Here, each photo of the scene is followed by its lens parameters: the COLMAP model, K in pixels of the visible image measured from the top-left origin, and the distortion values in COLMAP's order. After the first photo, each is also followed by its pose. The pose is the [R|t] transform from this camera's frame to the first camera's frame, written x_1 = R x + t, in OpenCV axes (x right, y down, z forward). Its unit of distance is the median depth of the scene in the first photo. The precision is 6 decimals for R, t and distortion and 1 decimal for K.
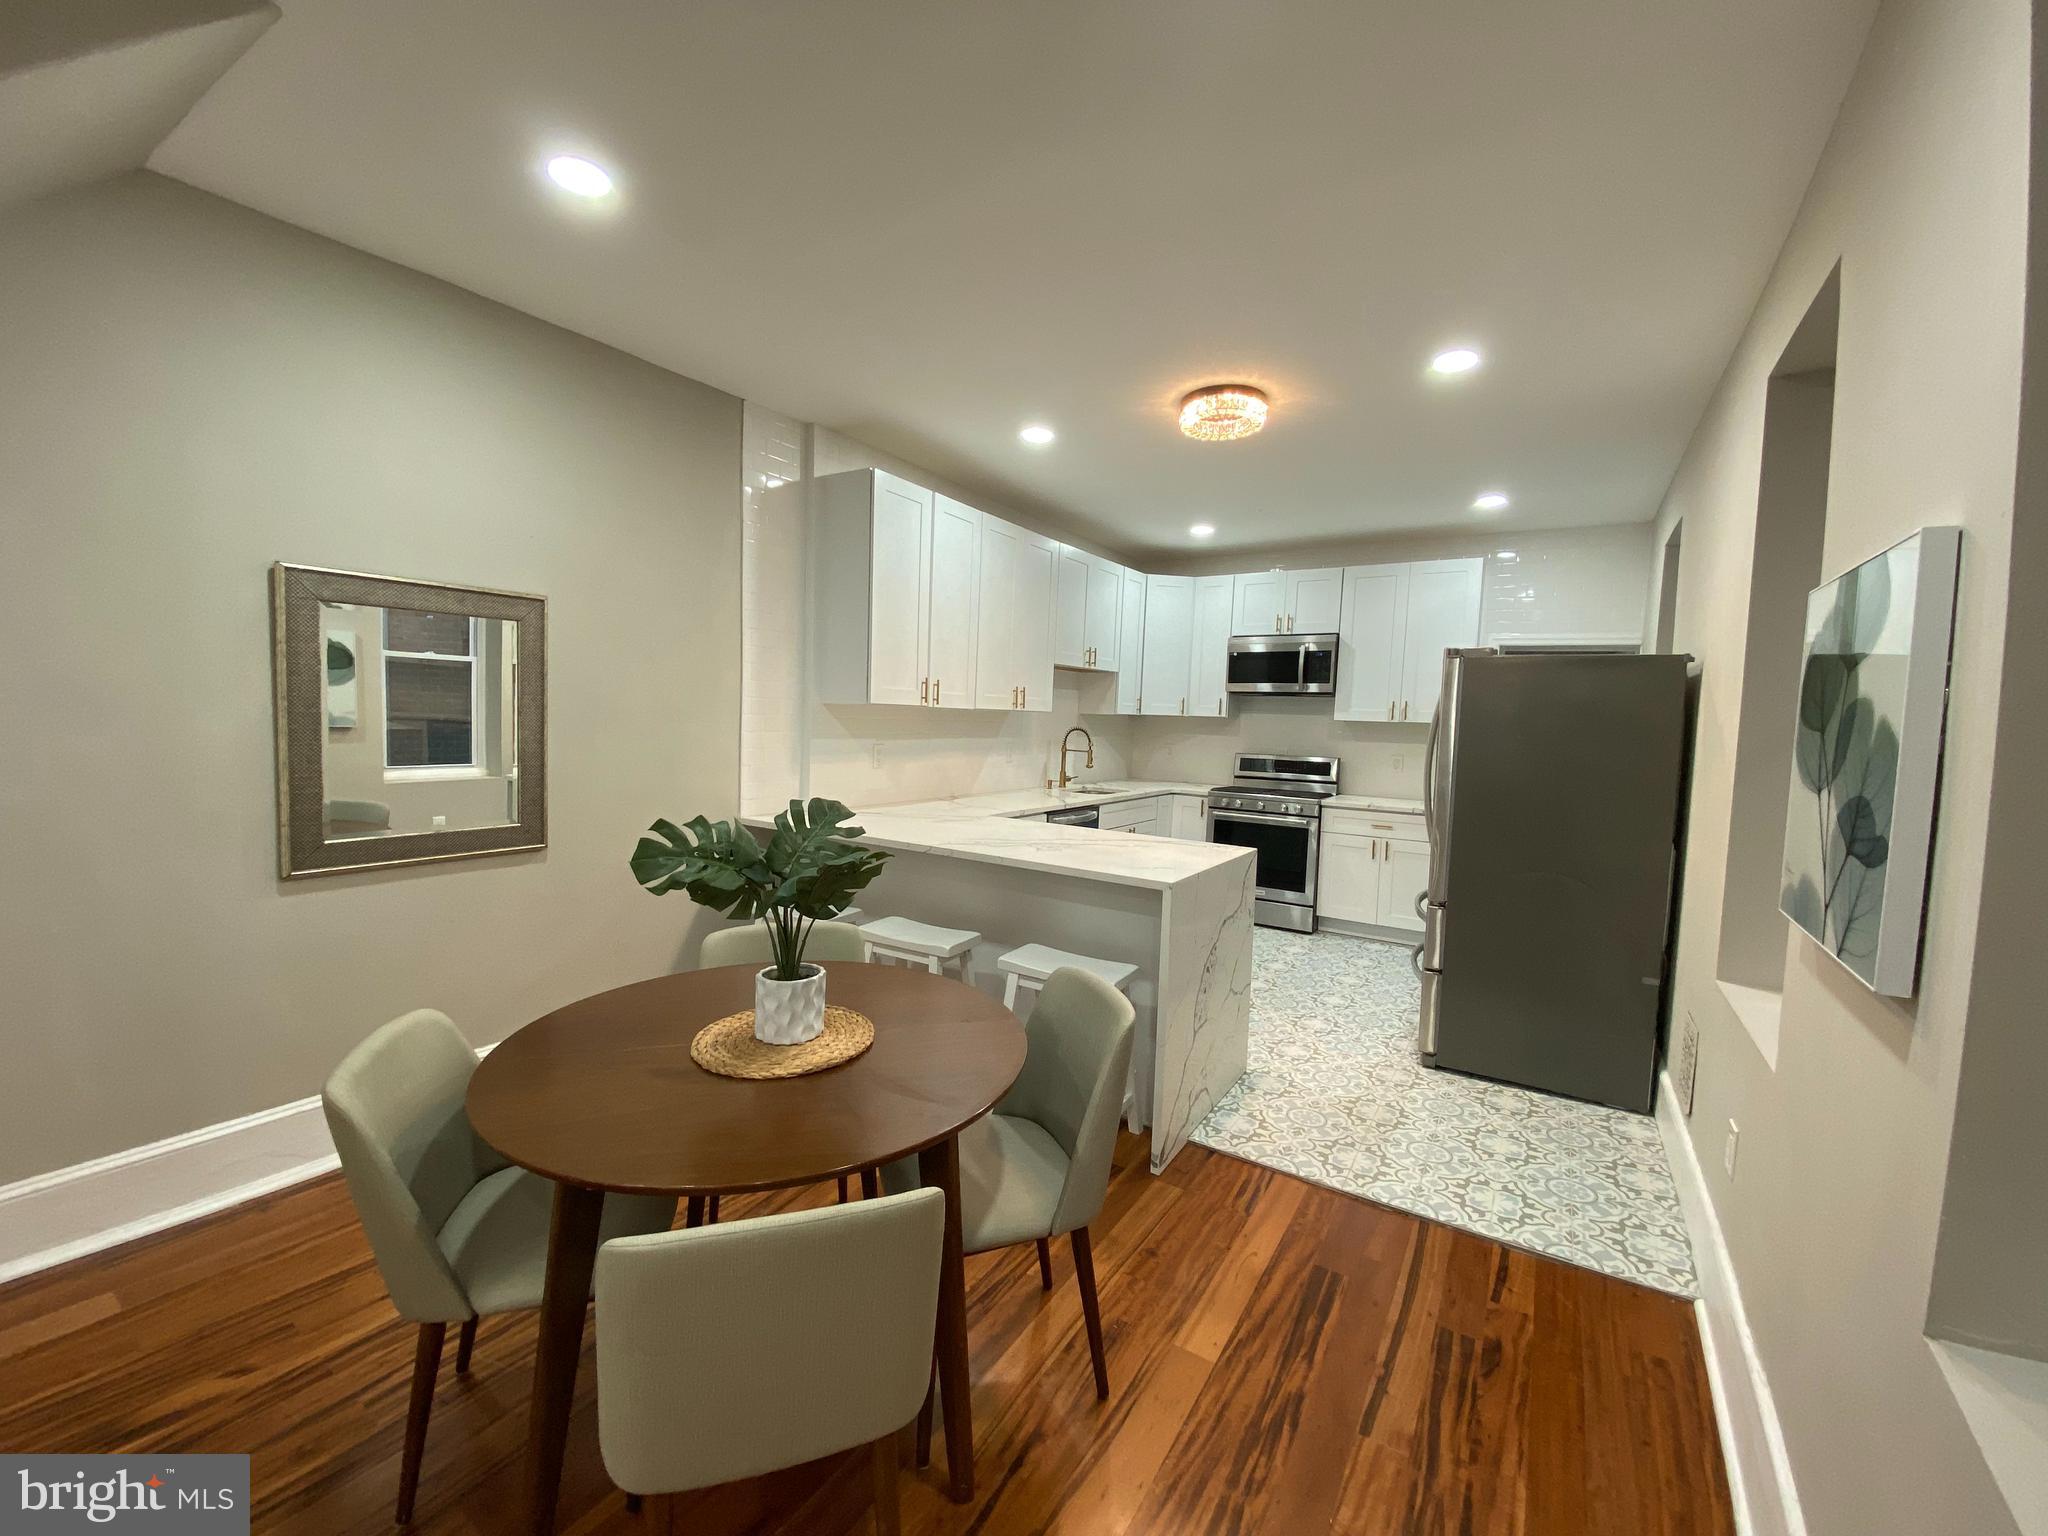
lens RADIAL K [[826.4, 0, 1017.5], [0, 826.4, 773.1], [0, 0, 1]] dist [0.030267, -0.025205]
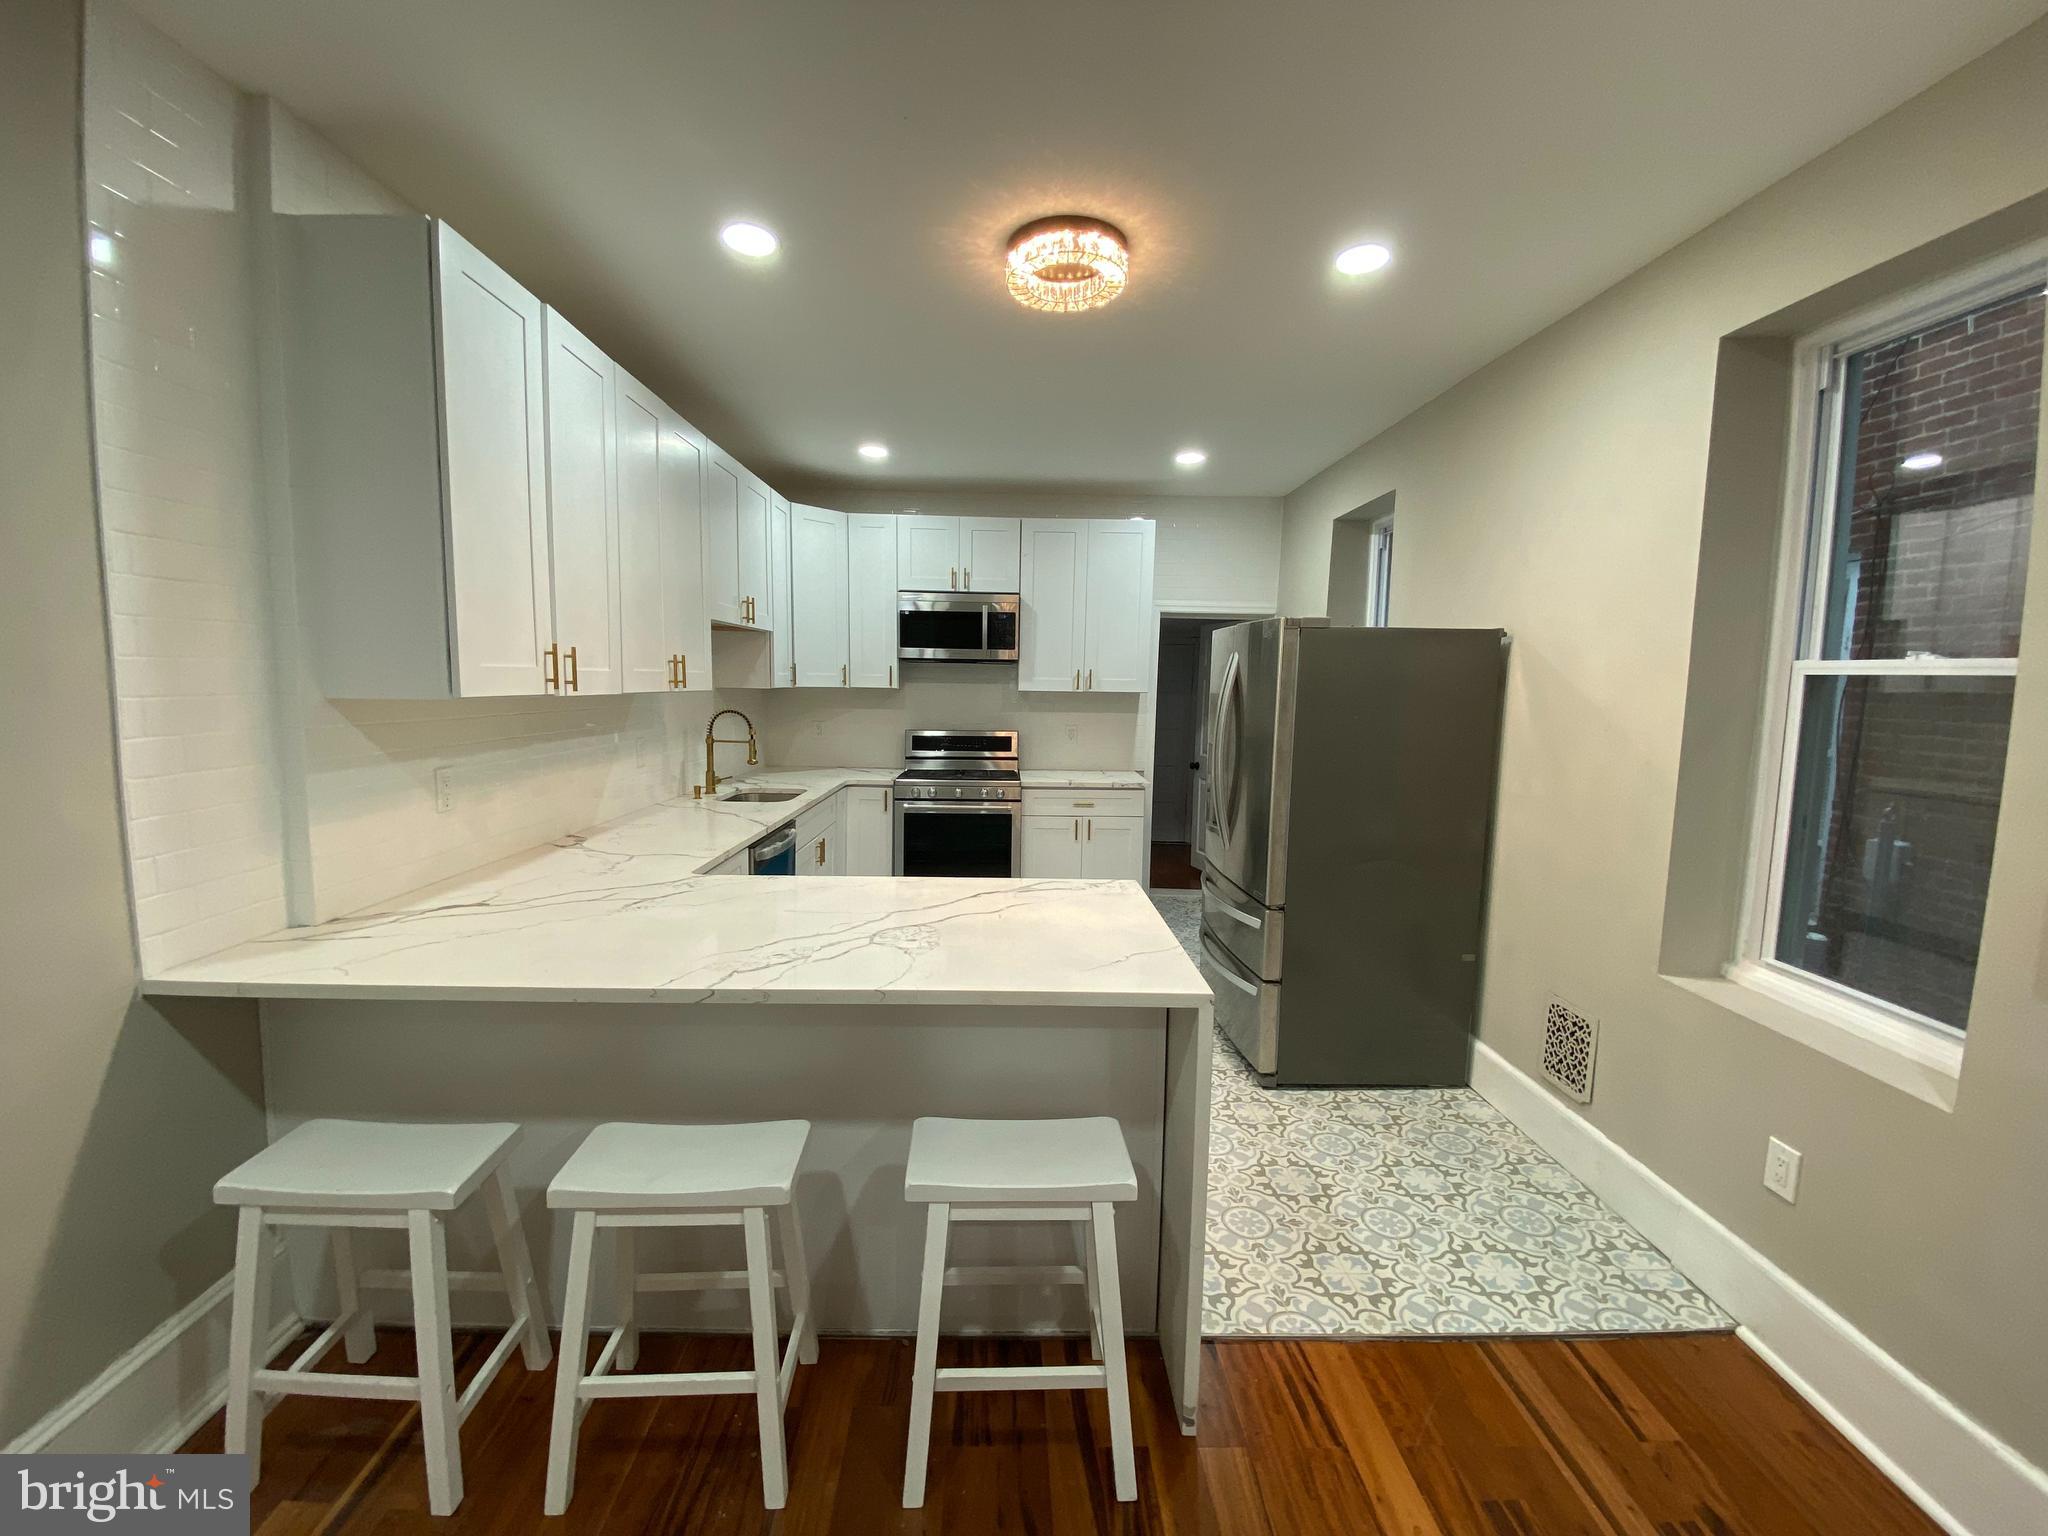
lens RADIAL K [[826.1, 0, 1021.2], [0, 826.1, 769.5], [0, 0, 1]] dist [0.011647, -0.017130]
pose [[0.829273, -0.079502, 0.553159, -0.162876], [0.051206, 0.996475, 0.066451, -0.051489], [-0.556492, -0.026781, 0.830421, 0.356842]]
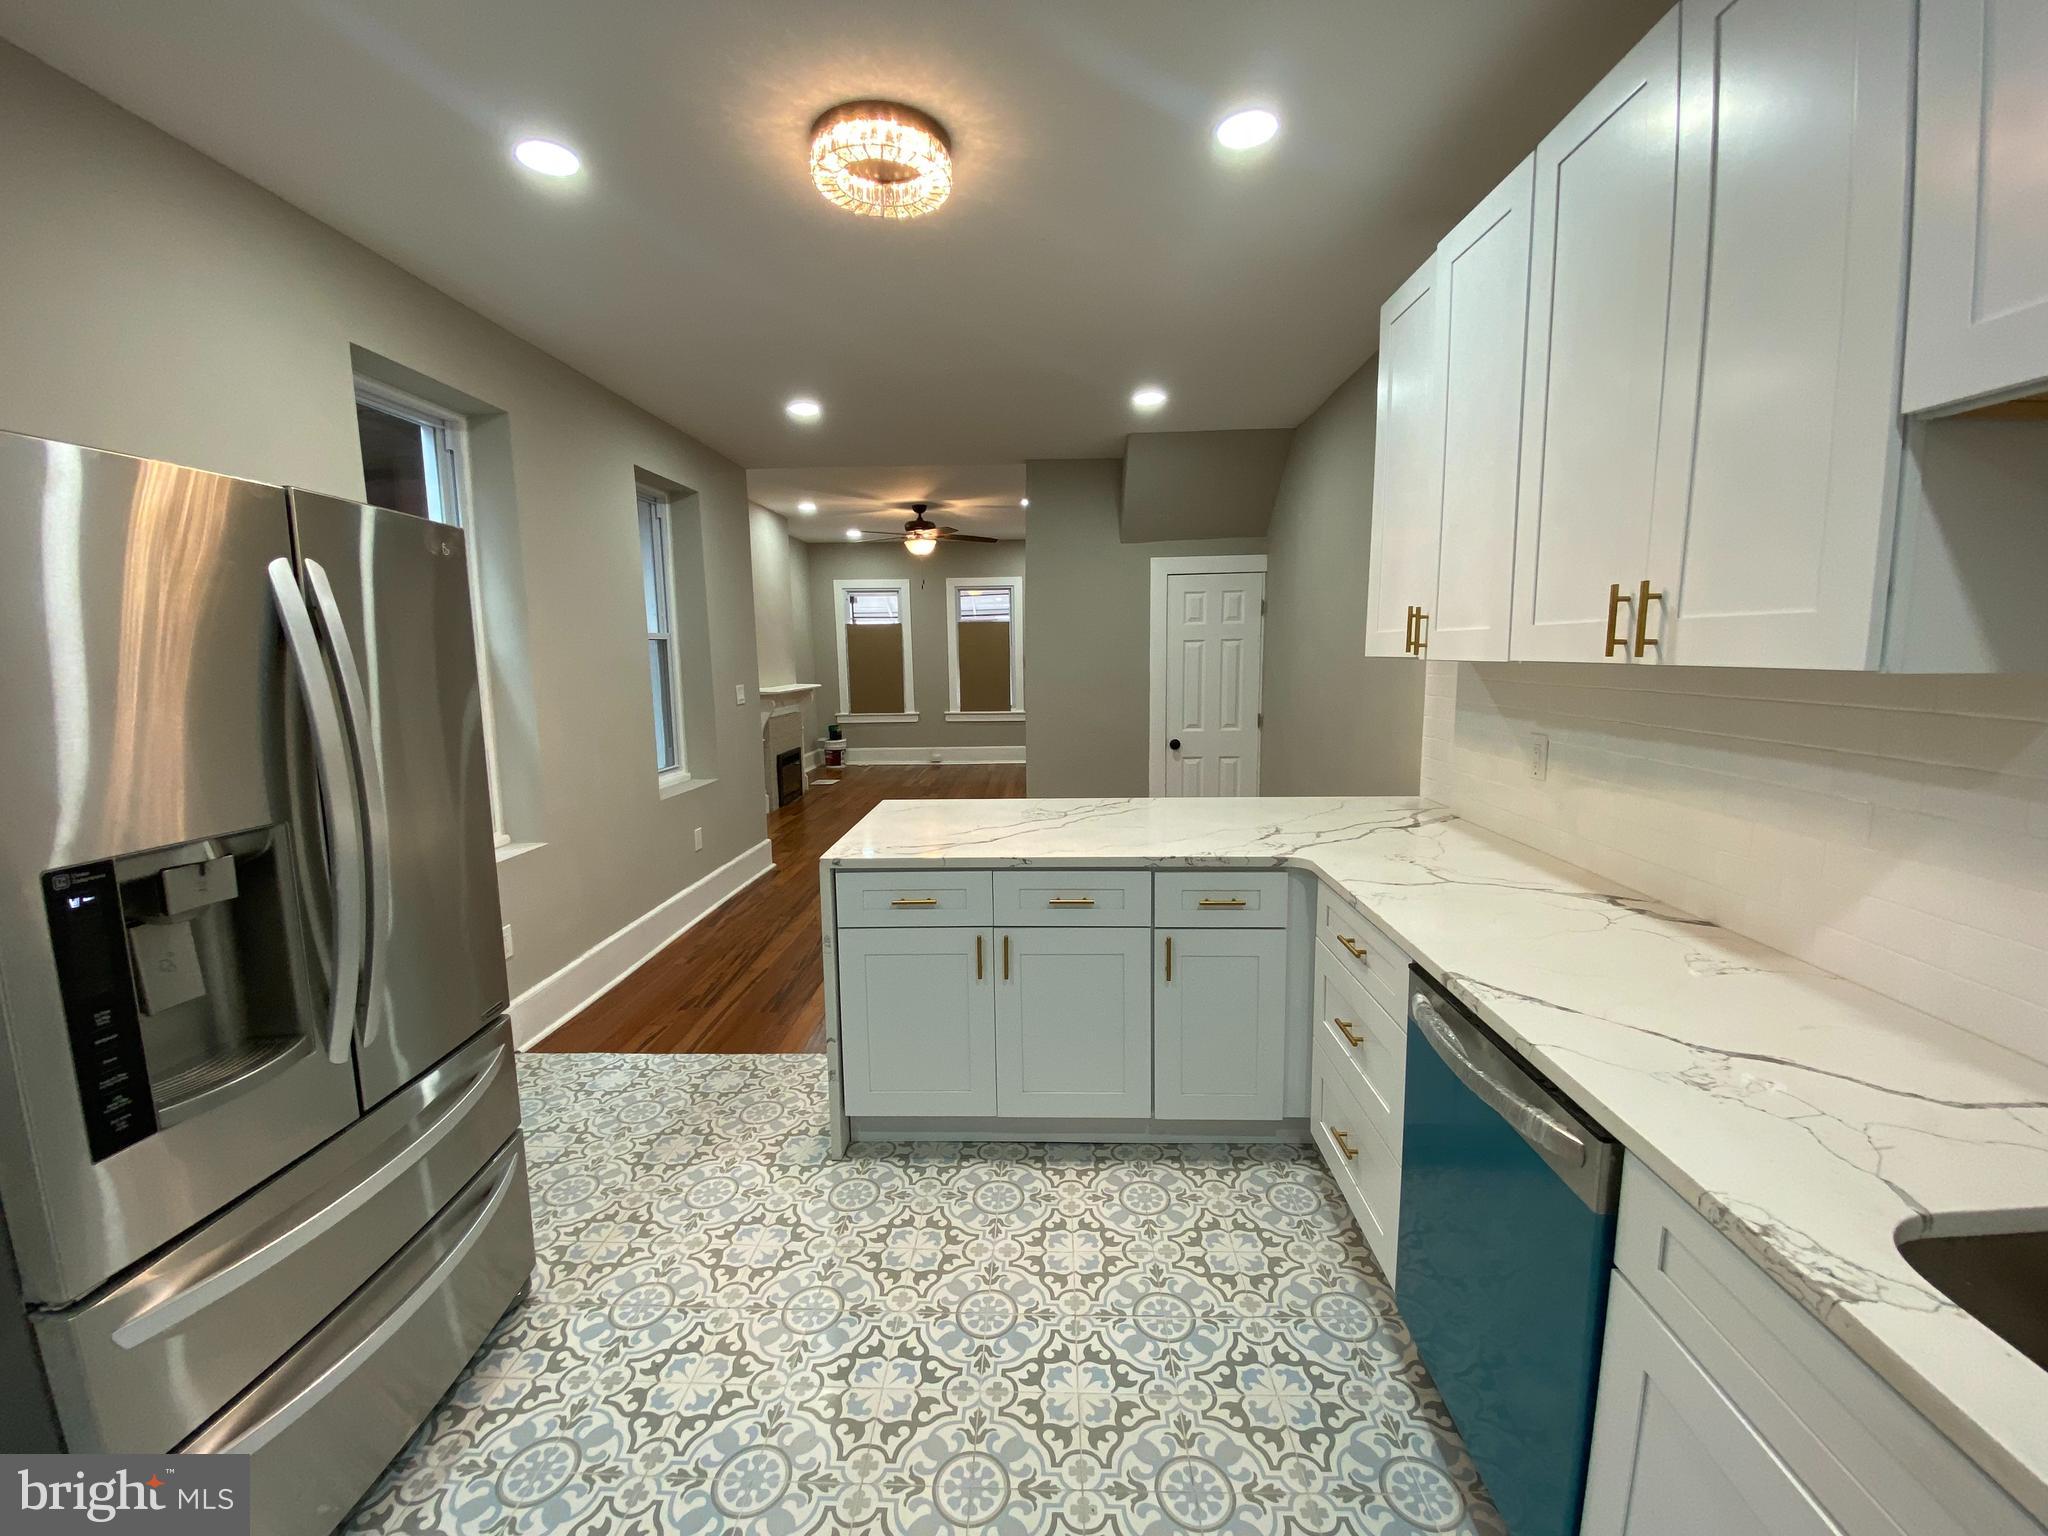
lens RADIAL K [[826.1, 0, 1021.2], [0, 826.1, 769.5], [0, 0, 1]] dist [0.011647, -0.017130]
pose [[-0.857994, 0.052321, -0.510988, 0.400415], [-0.048177, 0.982217, 0.181465, -0.096101], [0.511395, 0.180314, -0.840215, 1.347413]]
